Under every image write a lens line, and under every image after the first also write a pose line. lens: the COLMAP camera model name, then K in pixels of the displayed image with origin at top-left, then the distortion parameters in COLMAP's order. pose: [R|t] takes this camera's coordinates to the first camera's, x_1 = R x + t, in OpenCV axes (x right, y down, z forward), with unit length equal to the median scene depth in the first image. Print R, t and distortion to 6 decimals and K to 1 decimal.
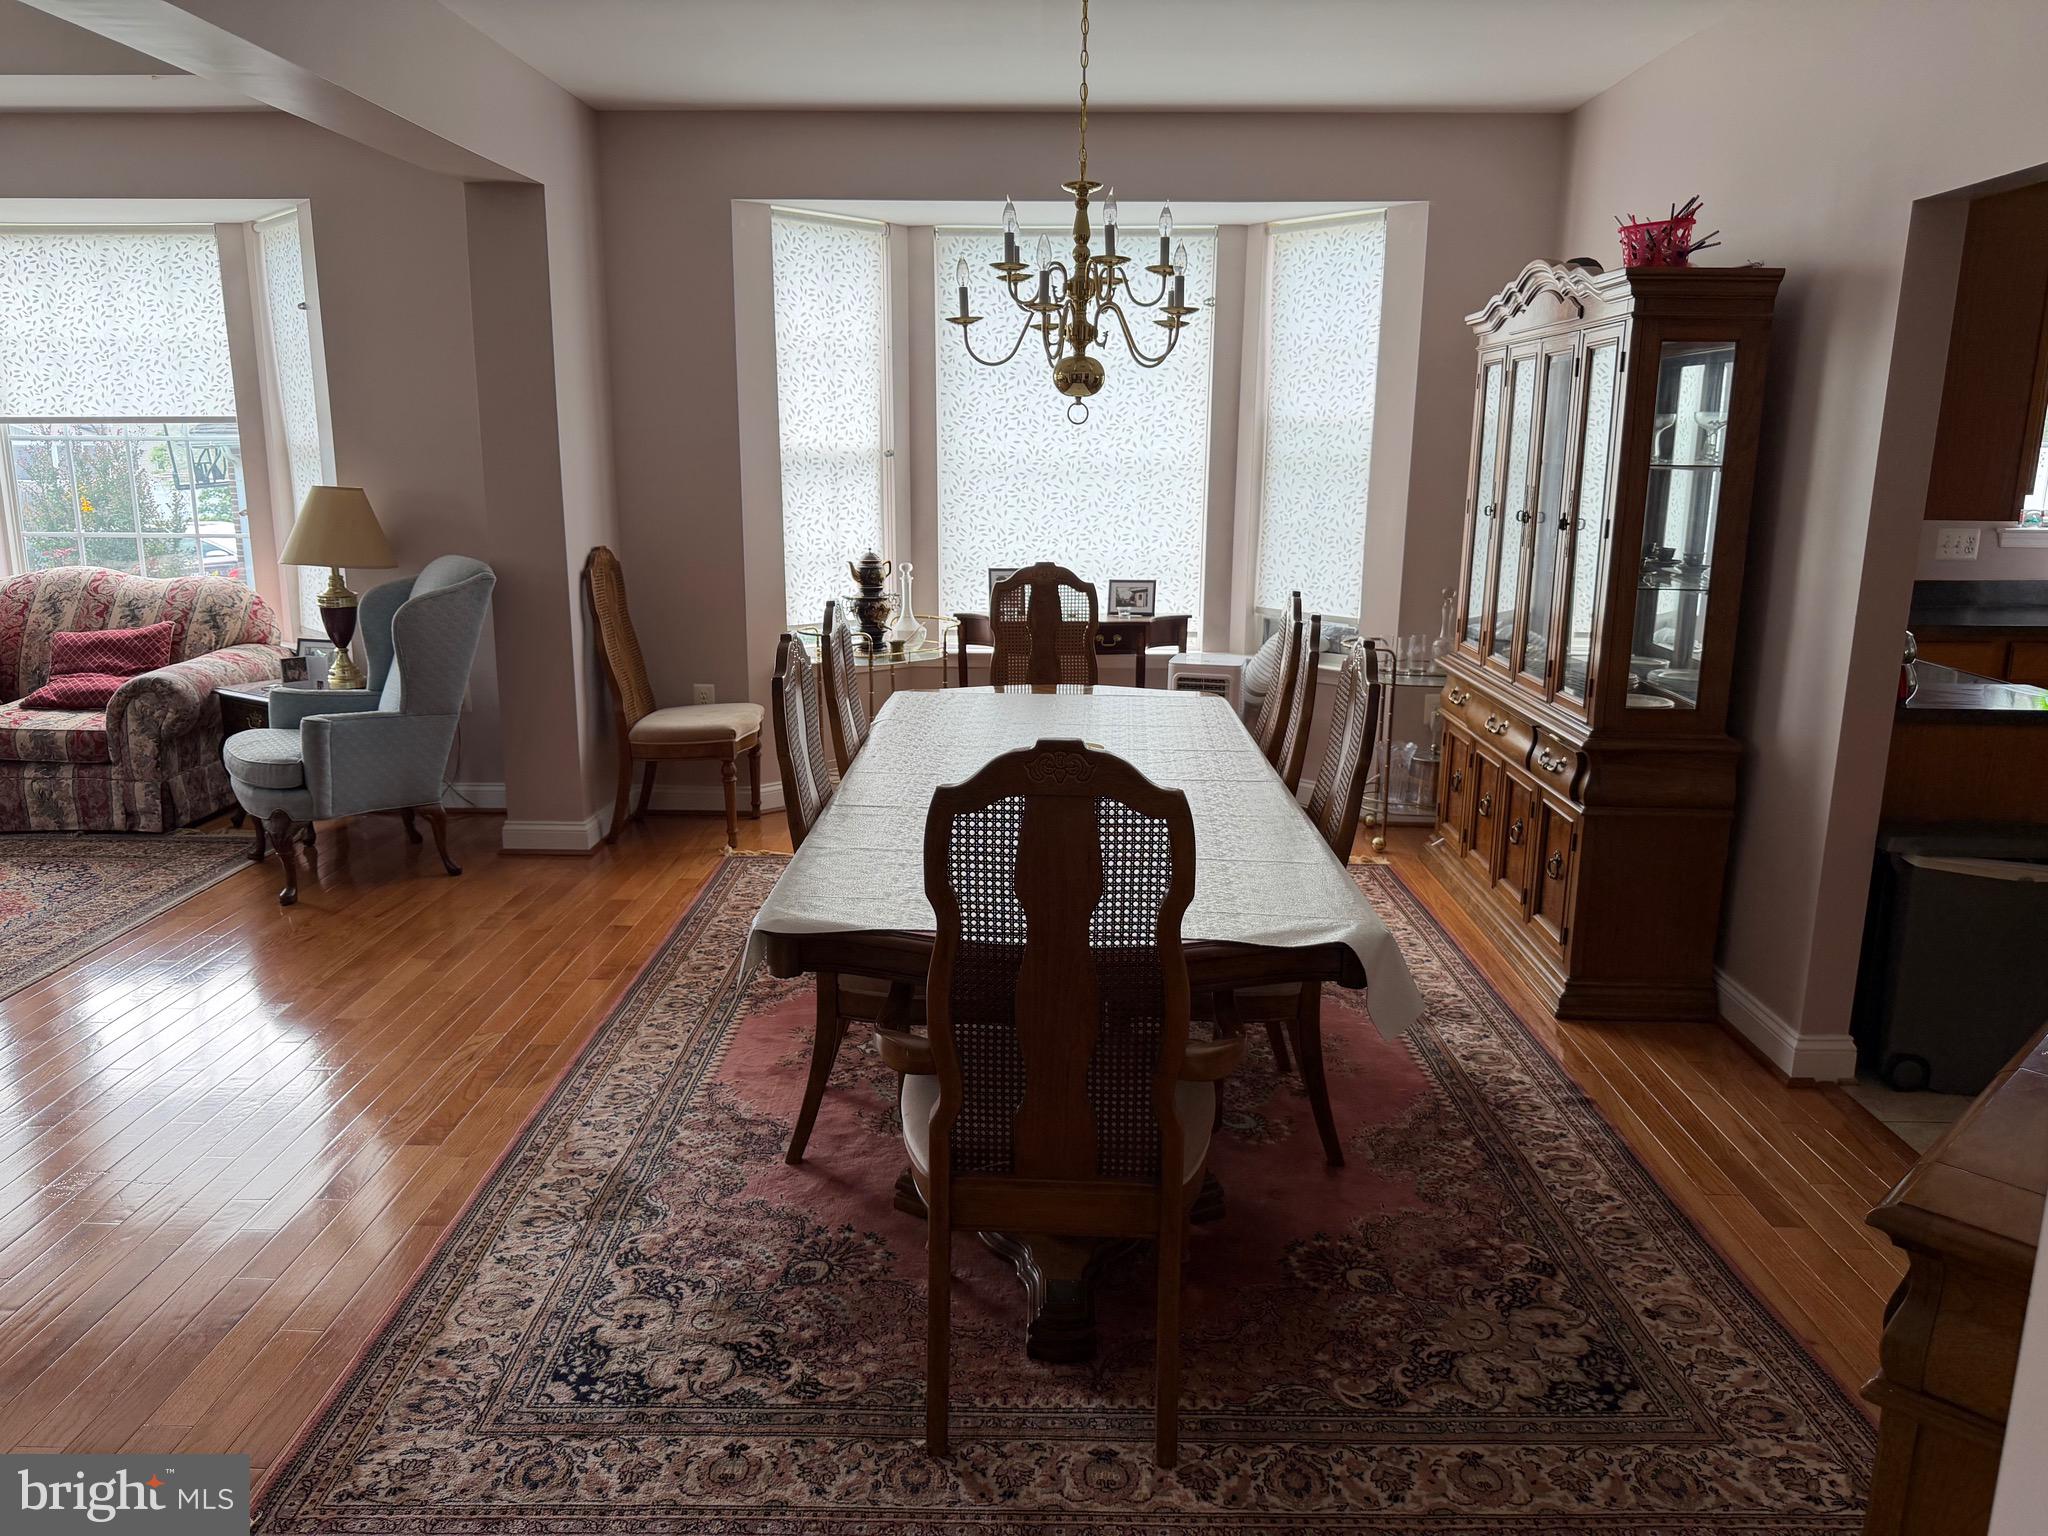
lens RADIAL K [[1456.6, 0, 1021.2], [0, 1456.6, 768.1], [0, 0, 1]] dist [-0.002669, 0.002211]
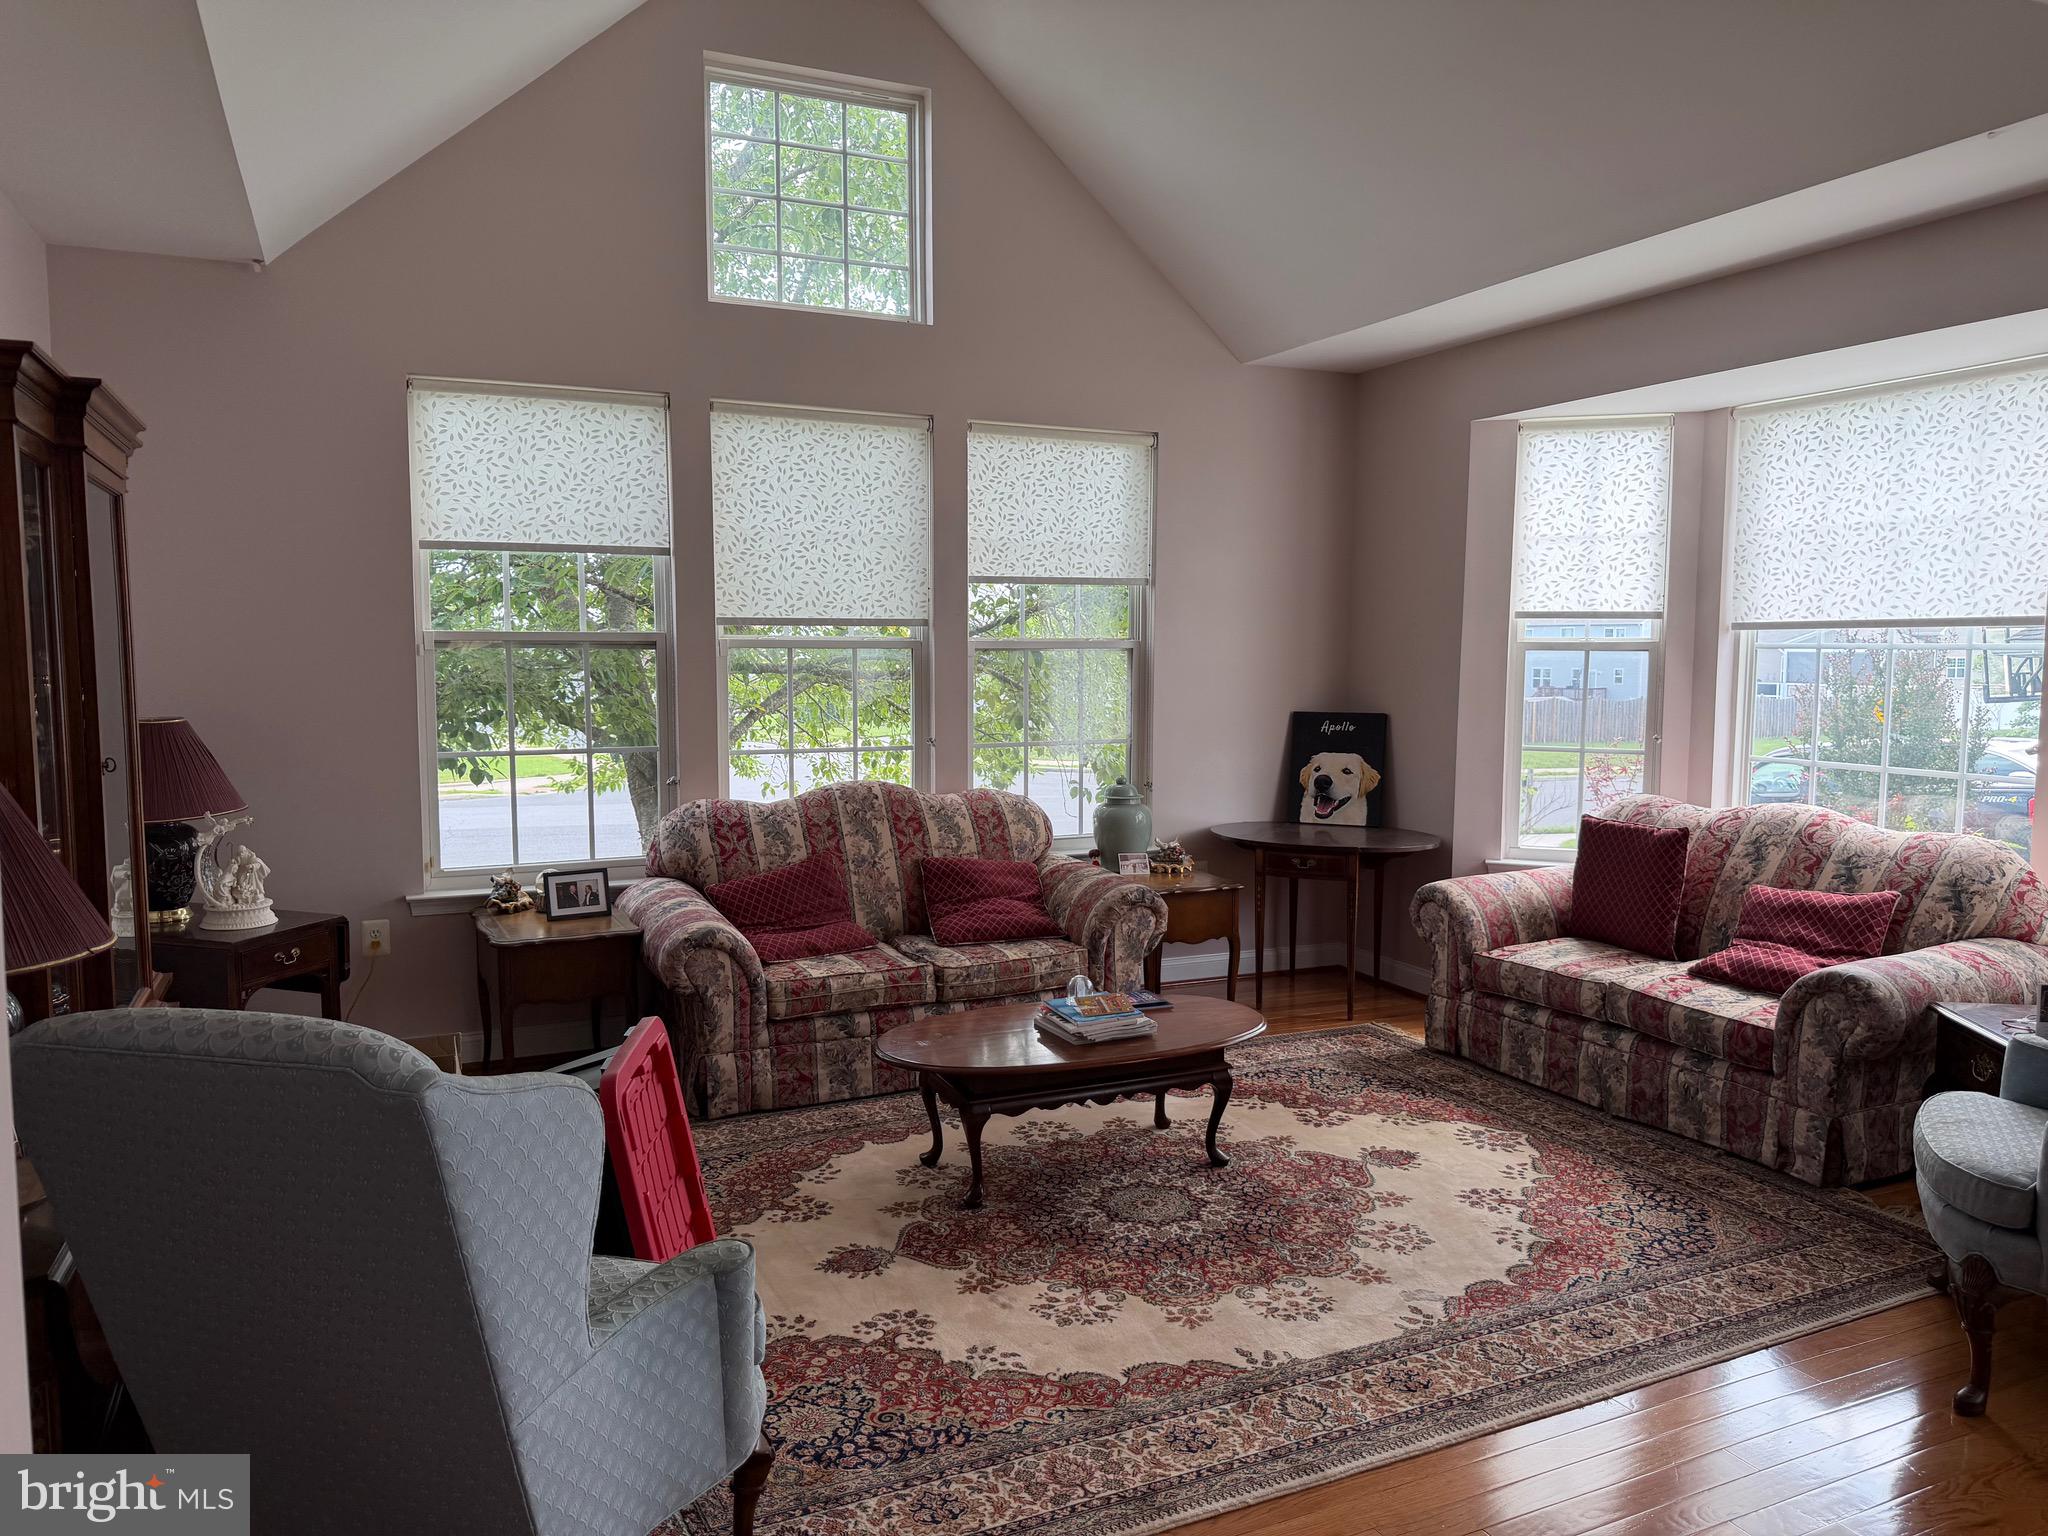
lens RADIAL K [[1456.6, 0, 1021.9], [0, 1456.6, 770.9], [0, 0, 1]] dist [-0.002669, 0.002211]
pose [[0.442871, 0.074339, -0.893498, -0.137150], [-0.195291, 0.980627, -0.015210, -0.067134], [0.875058, 0.181228, 0.448809, 0.292035]]
